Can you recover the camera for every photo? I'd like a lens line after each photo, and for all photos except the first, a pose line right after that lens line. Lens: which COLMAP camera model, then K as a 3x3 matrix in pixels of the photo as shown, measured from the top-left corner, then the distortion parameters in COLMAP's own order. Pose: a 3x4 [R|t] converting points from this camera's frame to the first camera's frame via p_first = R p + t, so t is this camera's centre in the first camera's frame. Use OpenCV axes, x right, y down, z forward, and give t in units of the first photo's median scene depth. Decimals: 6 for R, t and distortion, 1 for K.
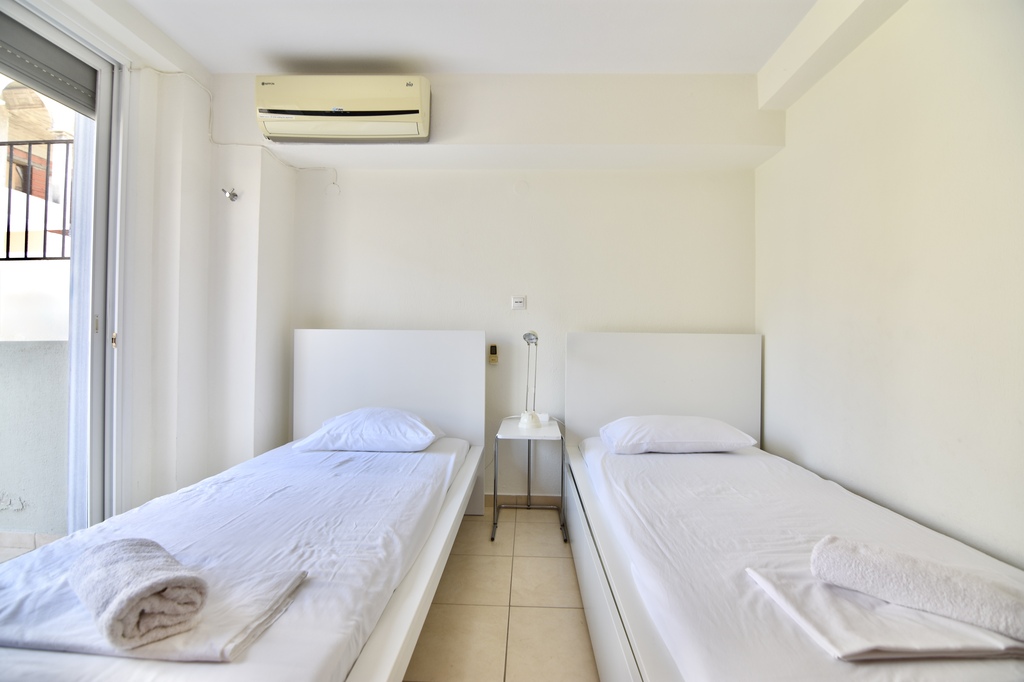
lens RADIAL K [[495.4, 0, 504.2], [0, 495.4, 338.7], [0, 0, 1]] dist [-0.004005, -0.014592]
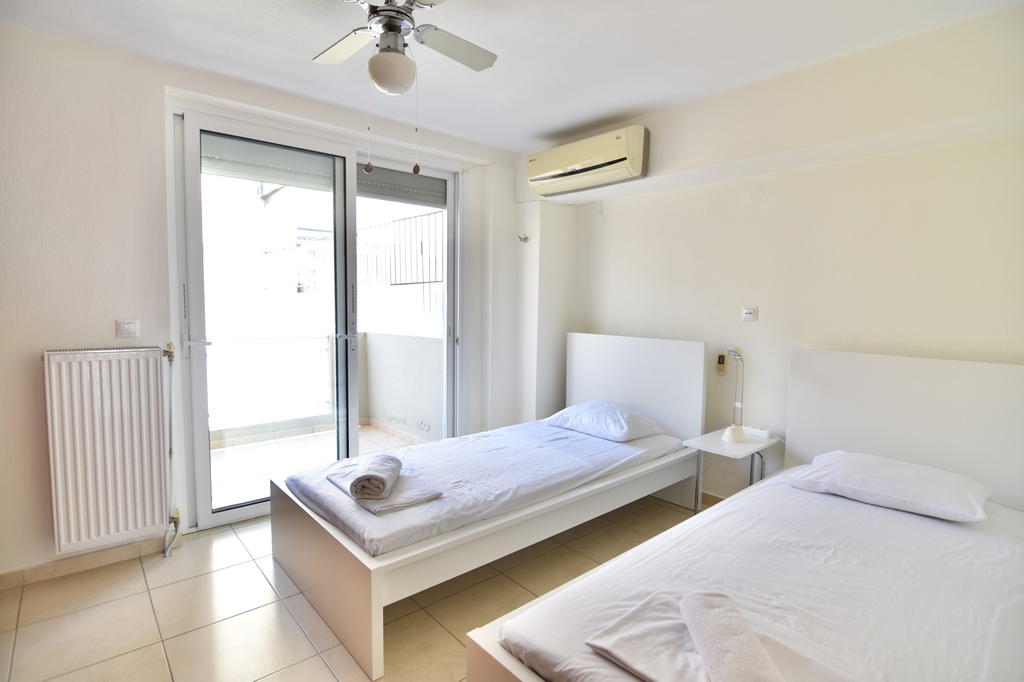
lens RADIAL K [[495.4, 0, 504.2], [0, 495.4, 338.7], [0, 0, 1]] dist [-0.004005, -0.014592]
pose [[0.685475, 0.050231, -0.726361, 0.555412], [-0.001416, 0.997708, 0.067659, -0.120915], [0.728095, -0.045350, 0.683975, -0.041833]]
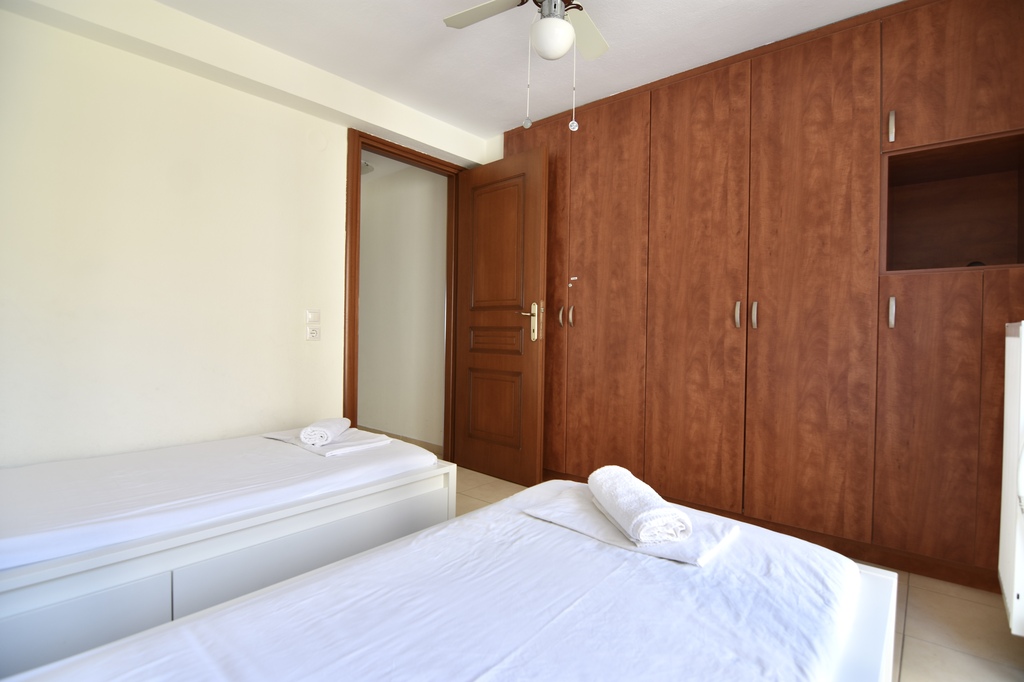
lens RADIAL K [[495.4, 0, 504.2], [0, 495.4, 338.7], [0, 0, 1]] dist [-0.004005, -0.014592]
pose [[-0.782805, -0.032268, 0.621430, -0.589545], [-0.029270, 0.999459, 0.015027, -0.001675], [-0.621579, -0.006426, -0.783325, 1.046222]]
